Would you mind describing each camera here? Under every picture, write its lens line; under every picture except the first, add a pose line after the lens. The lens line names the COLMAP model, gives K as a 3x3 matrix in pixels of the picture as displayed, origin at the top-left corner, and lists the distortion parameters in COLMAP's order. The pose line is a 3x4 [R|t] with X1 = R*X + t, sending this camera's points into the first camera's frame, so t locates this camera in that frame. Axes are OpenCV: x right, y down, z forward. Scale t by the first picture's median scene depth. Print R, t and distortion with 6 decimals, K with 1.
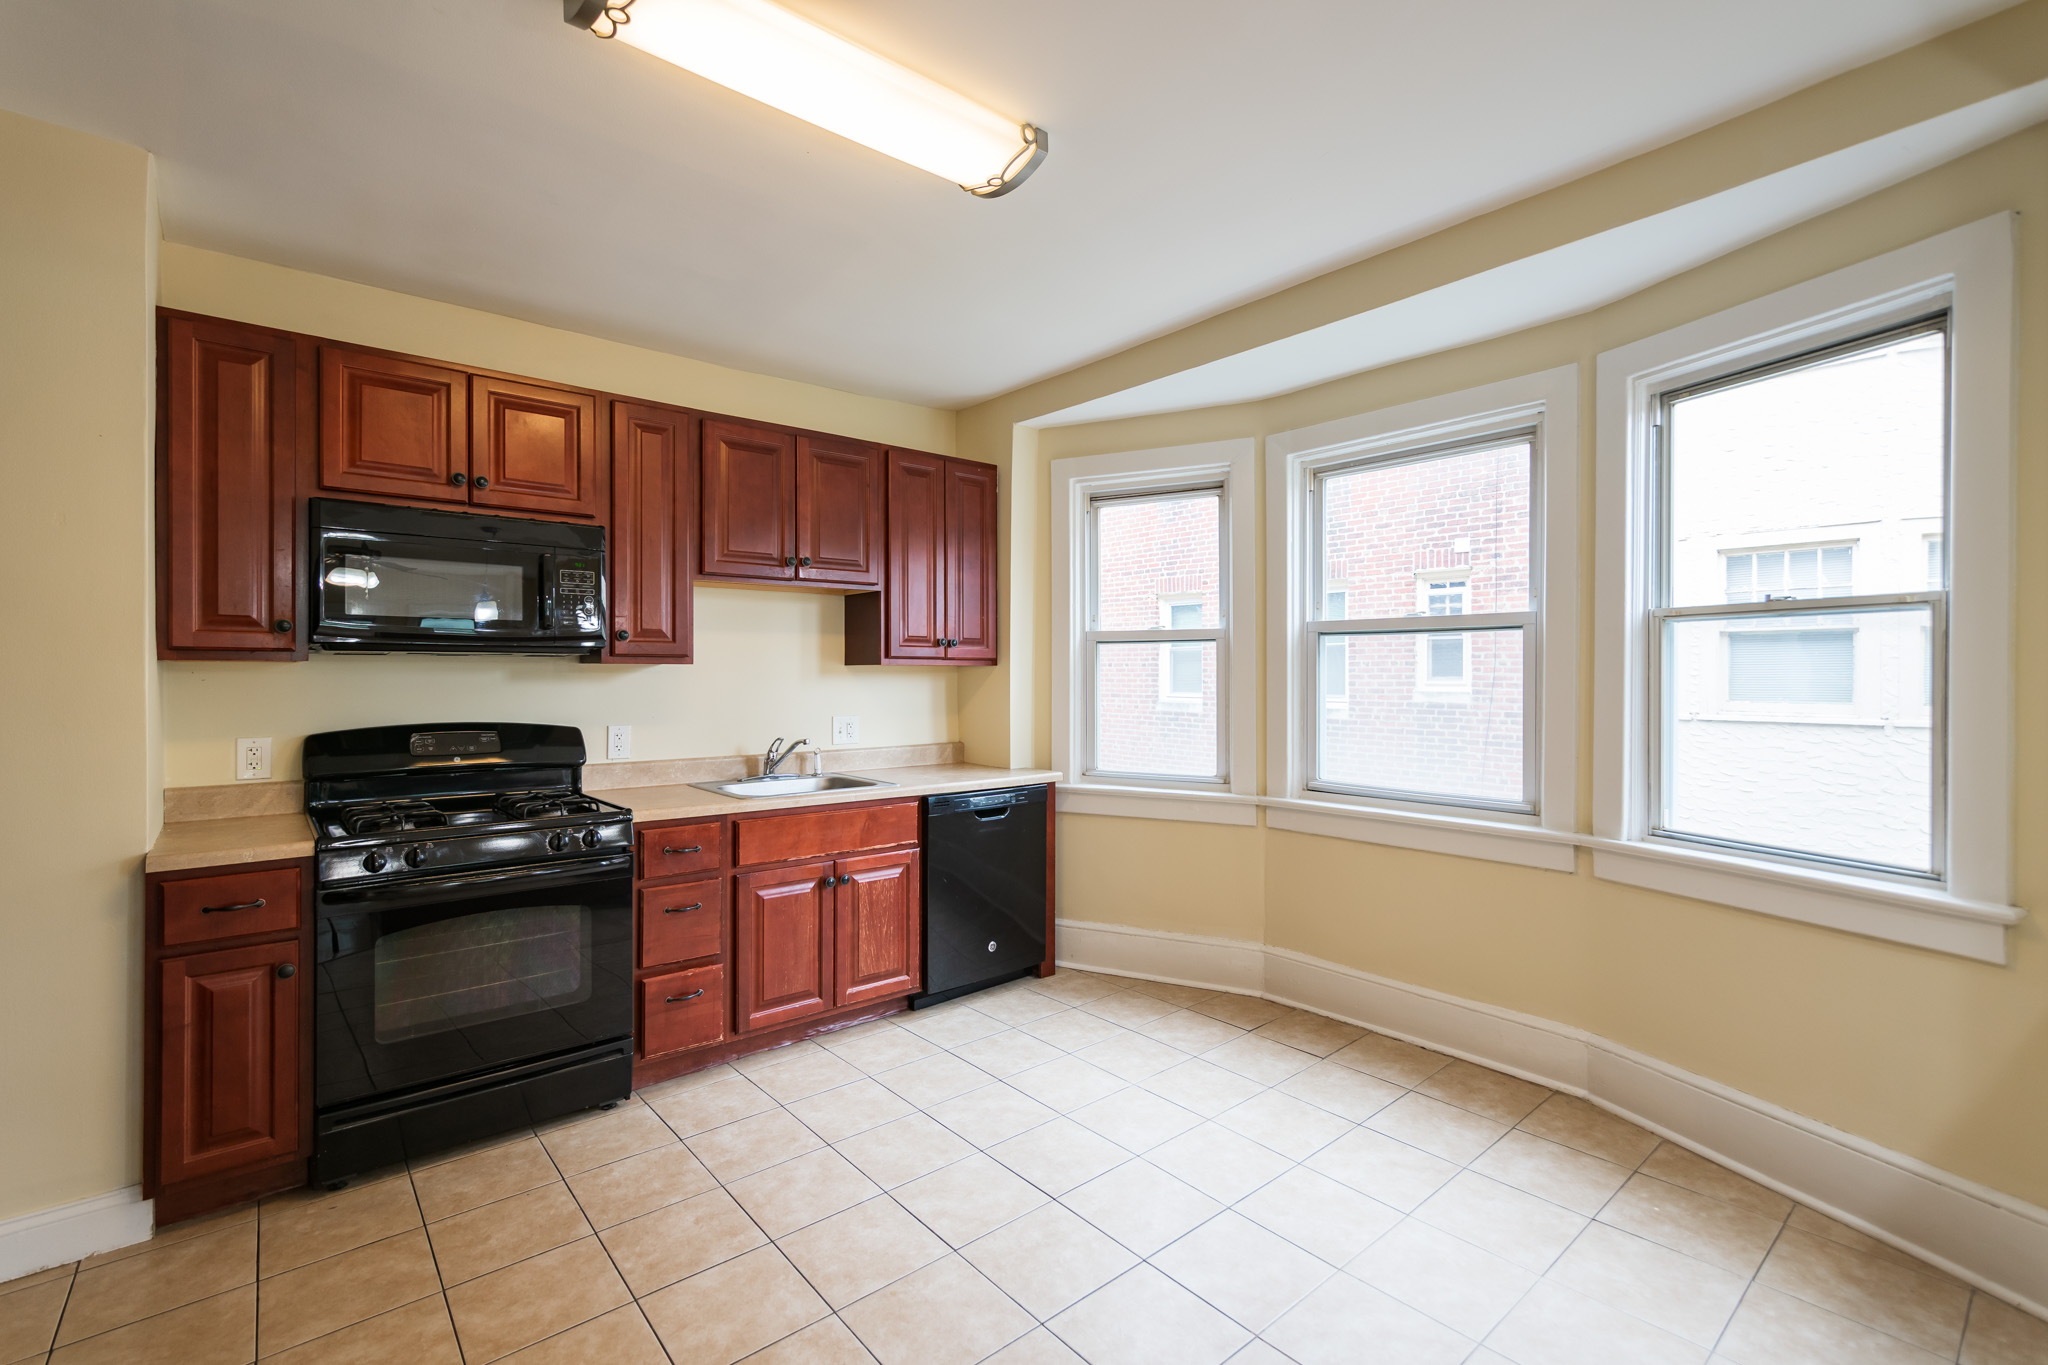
lens RADIAL K [[914.0, 0, 1020.6], [0, 914.0, 674.2], [0, 0, 1]] dist [-0.001196, 0.000672]
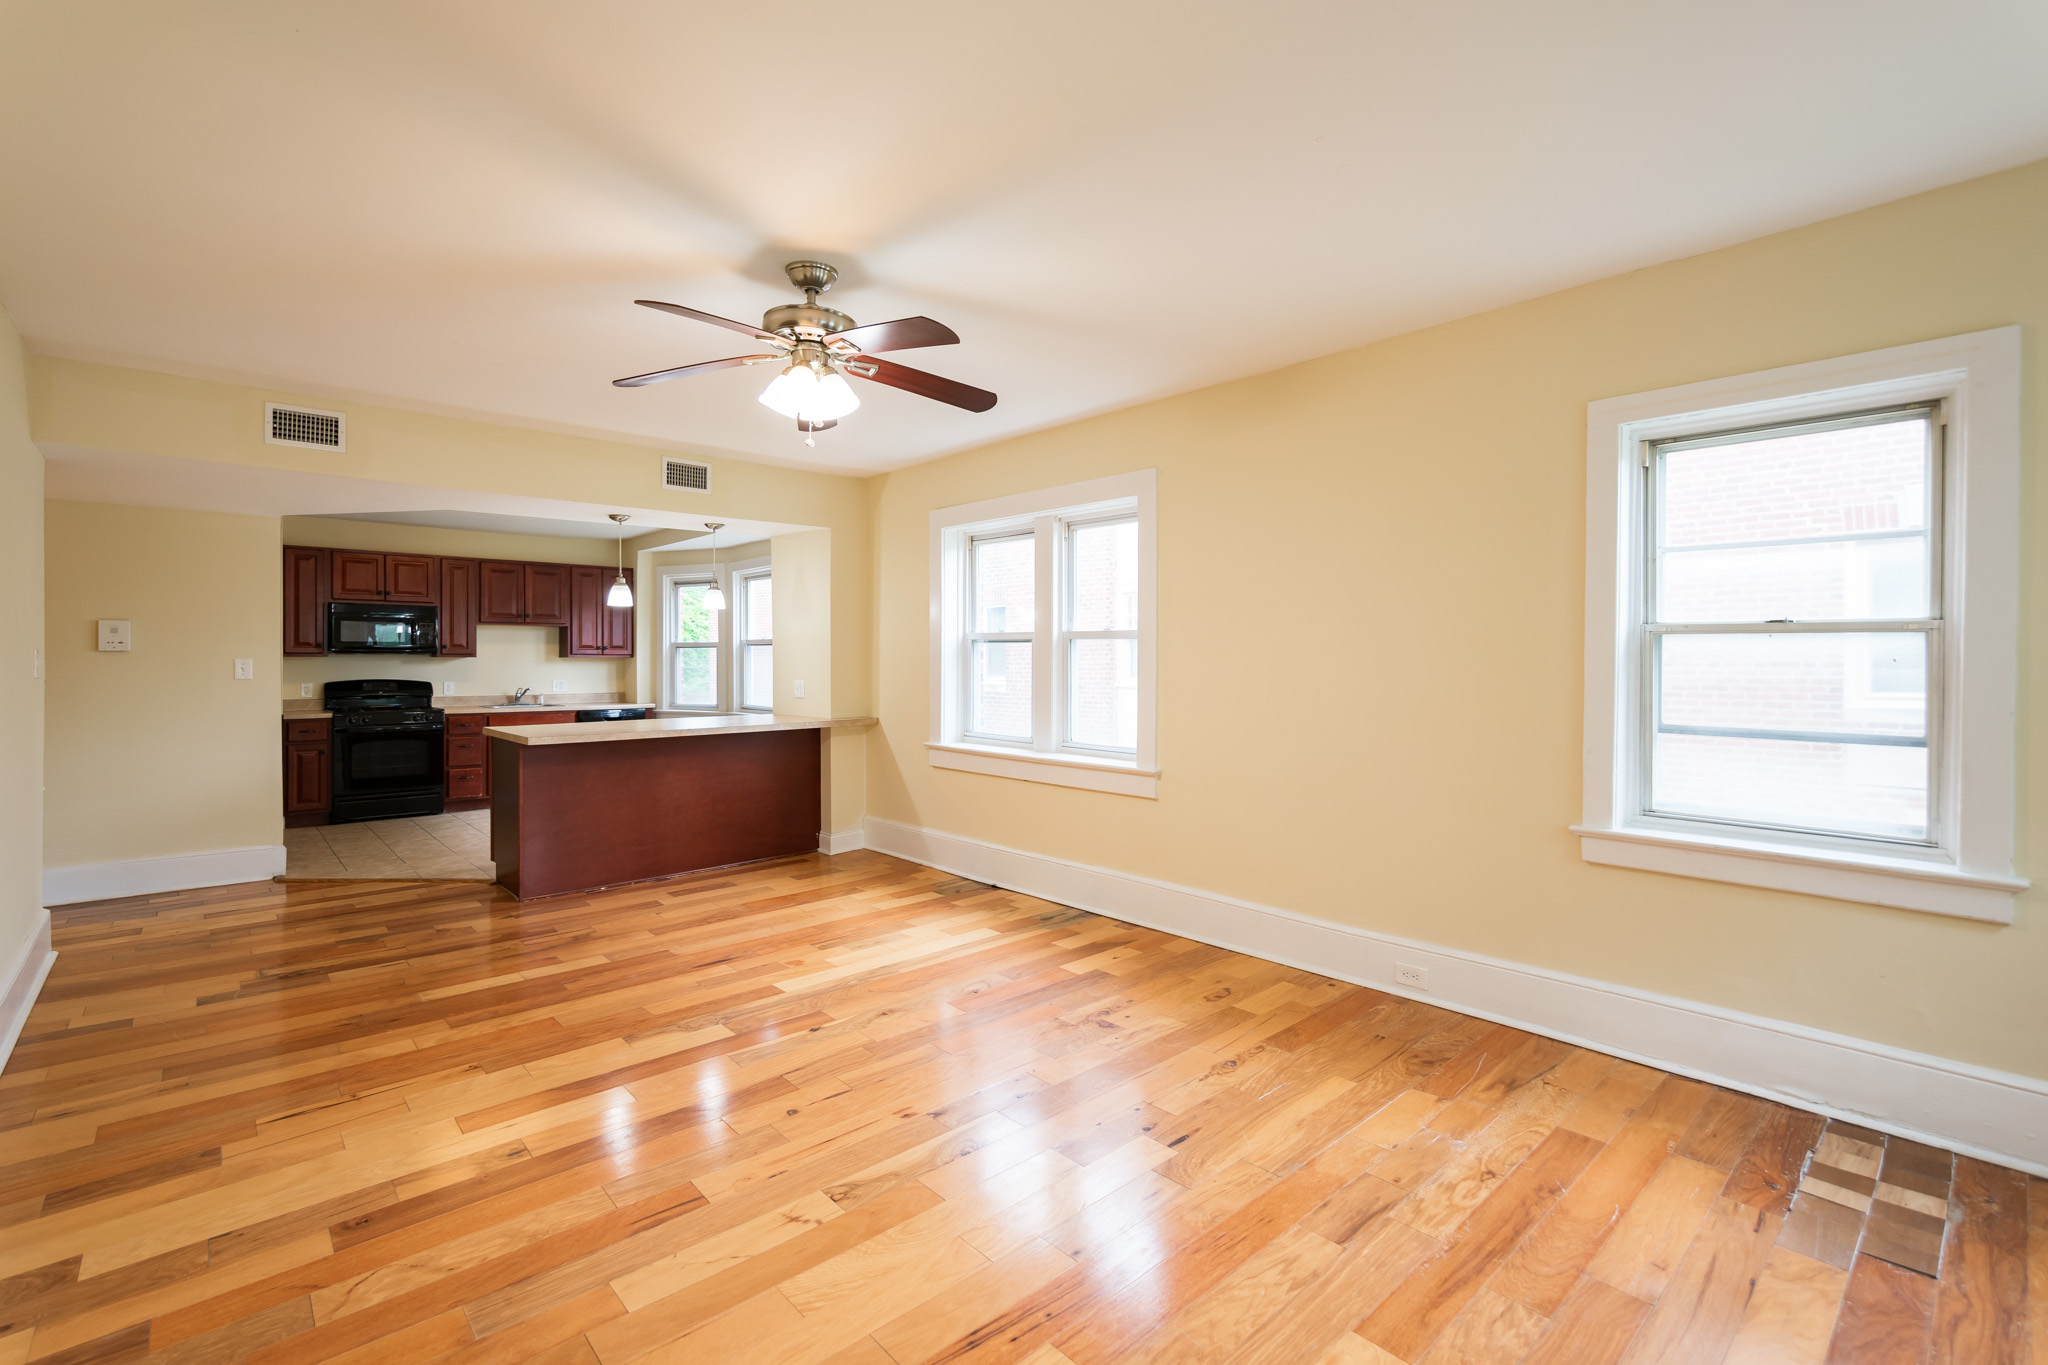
lens RADIAL K [[914.0, 0, 1033.0], [0, 914.0, 668.0], [0, 0, 1]] dist [-0.001196, 0.000672]
pose [[0.998763, 0.000869, 0.049721, 1.090907], [-0.001027, 0.999995, 0.003150, 0.009106], [-0.049718, -0.003197, 0.998758, -1.663702]]
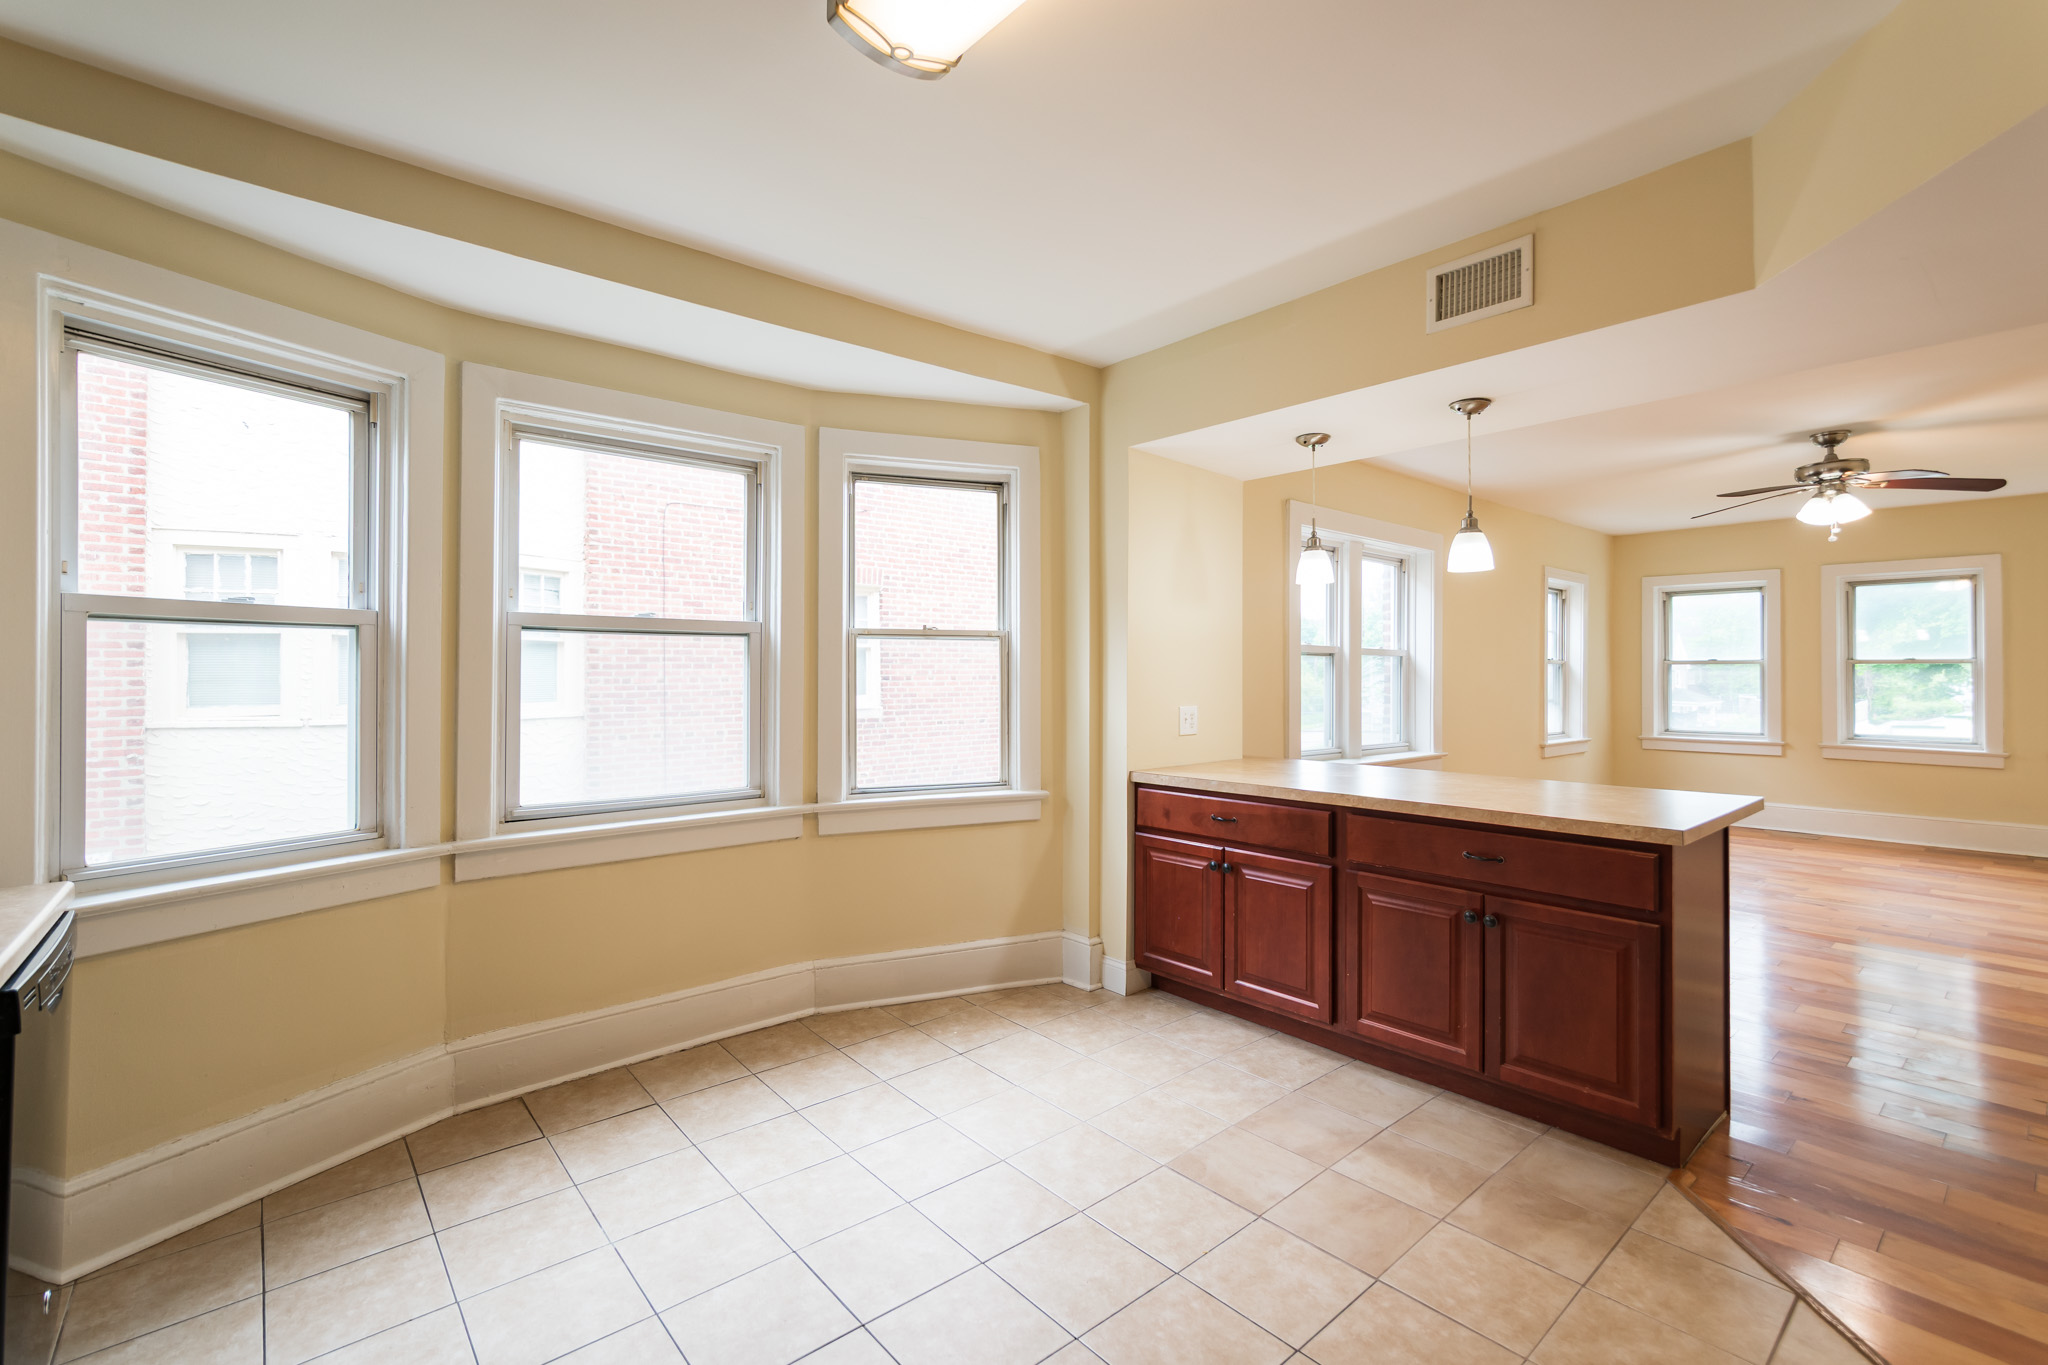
lens RADIAL K [[914.0, 0, 1043.1], [0, 914.0, 665.0], [0, 0, 1]] dist [-0.001196, 0.000672]
pose [[-0.025719, 0.010045, 0.999619, -0.558025], [0.003373, 0.999945, -0.009962, -0.001458], [-0.999664, 0.003116, -0.025752, 0.613568]]
